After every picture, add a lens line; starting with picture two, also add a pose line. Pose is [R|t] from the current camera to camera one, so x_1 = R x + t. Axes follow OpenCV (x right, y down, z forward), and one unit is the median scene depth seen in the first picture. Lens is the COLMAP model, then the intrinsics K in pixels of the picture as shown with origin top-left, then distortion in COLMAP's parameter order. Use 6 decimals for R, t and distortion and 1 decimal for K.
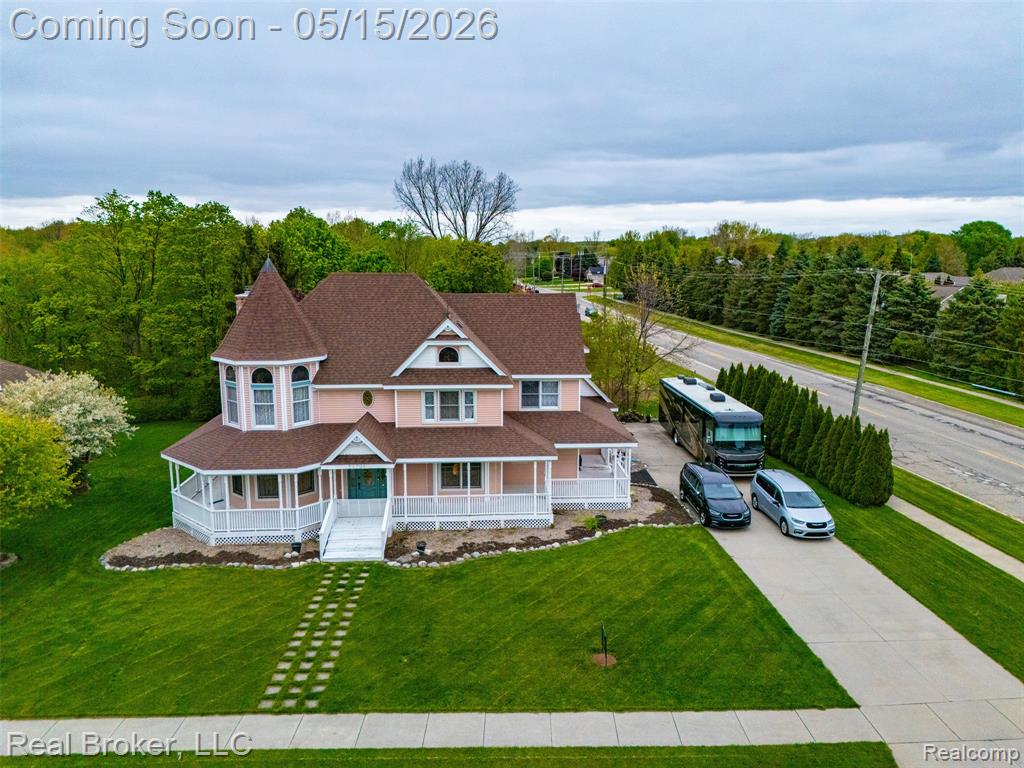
lens RADIAL K [[750.7, 0, 513.2], [0, 750.7, 384.1], [0, 0, 1]] dist [0.072586, -0.065638]
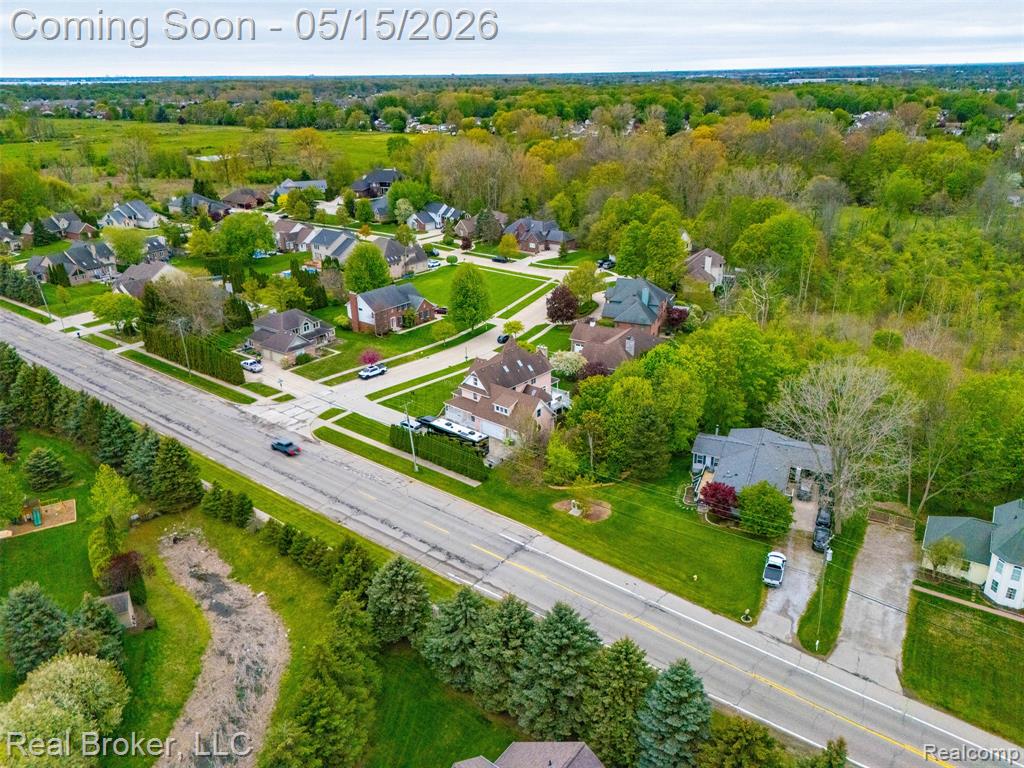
lens RADIAL K [[743.3, 0, 513.2], [0, 743.3, 390.5], [0, 0, 1]] dist [0.107233, -0.120445]
pose [[-0.704599, 0.283258, -0.650618, 2.479321], [-0.111167, 0.861490, 0.495455, -1.979967], [0.700843, 0.421425, -0.575517, 3.595190]]
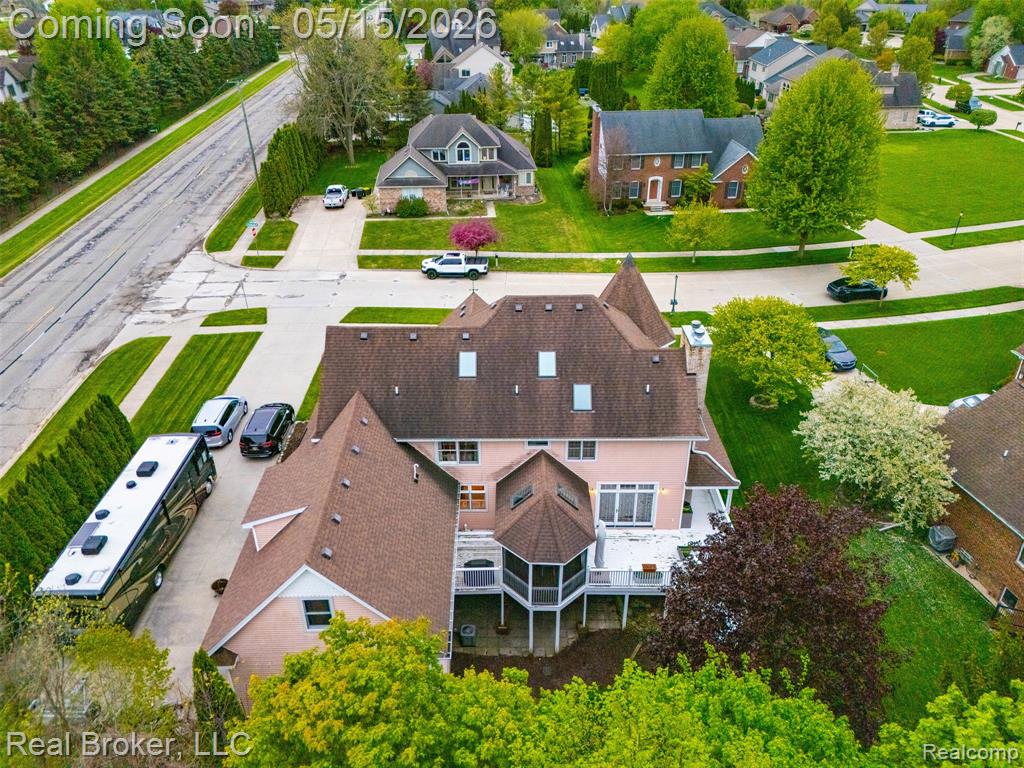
lens RADIAL K [[750.7, 0, 513.2], [0, 750.7, 384.1], [0, 0, 1]] dist [0.072586, -0.065638]
pose [[-0.998806, -0.017958, 0.045432, -0.212099], [0.015270, 0.768625, 0.639517, -0.756813], [-0.046404, 0.639447, -0.767433, 2.054814]]
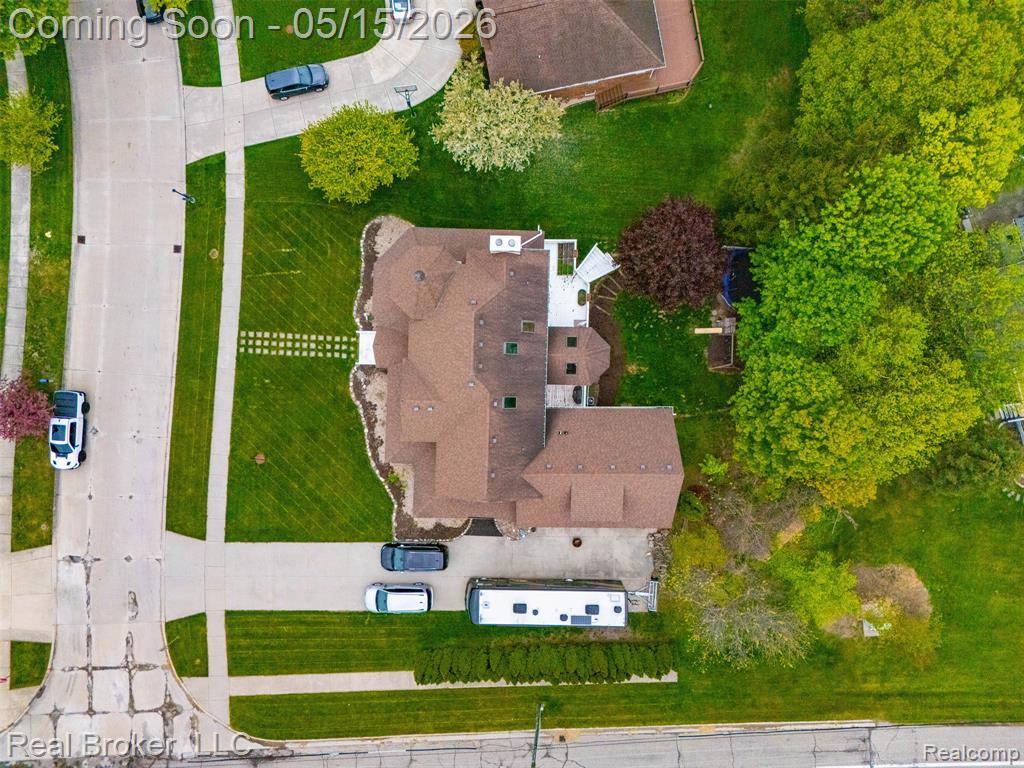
lens RADIAL K [[750.7, 0, 513.2], [0, 750.7, 384.1], [0, 0, 1]] dist [0.072586, -0.065638]
pose [[-0.073625, 0.997260, 0.007184, -0.150119], [-0.159527, -0.018887, 0.987013, -1.620870], [0.984444, 0.071523, 0.160480, 1.001073]]
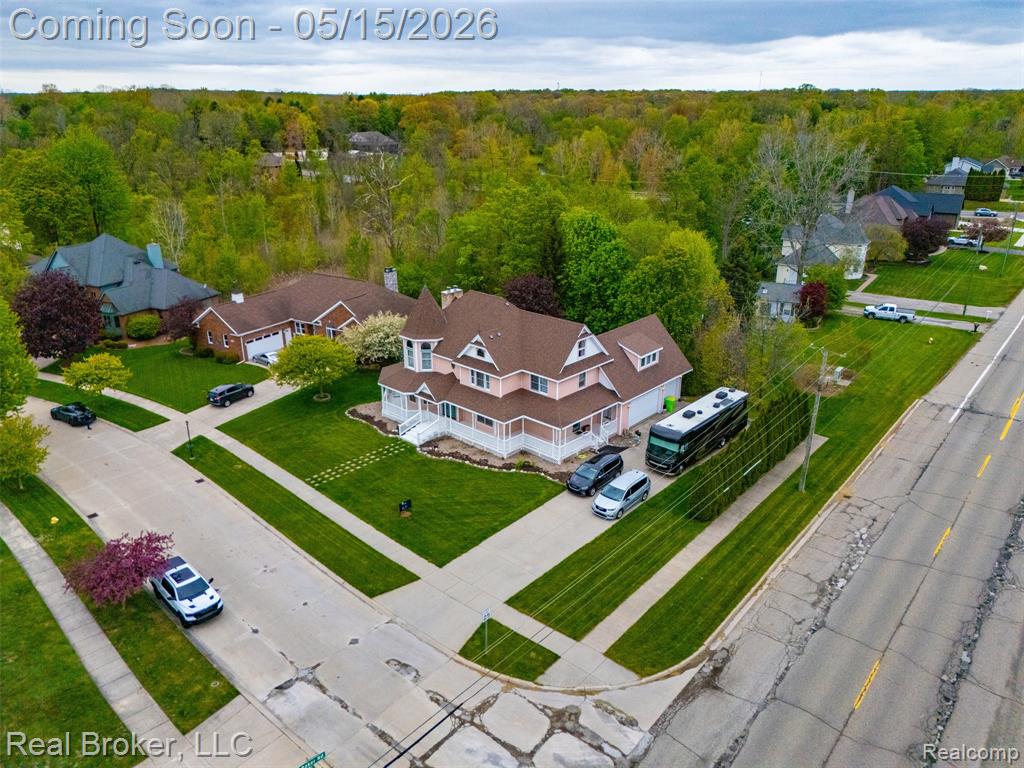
lens RADIAL K [[743.3, 0, 513.2], [0, 743.3, 390.5], [0, 0, 1]] dist [0.107233, -0.120445]
pose [[0.695531, 0.258609, -0.670342, 1.251604], [-0.121649, 0.961895, 0.244867, -0.418632], [0.708123, -0.088766, 0.700487, -0.226913]]
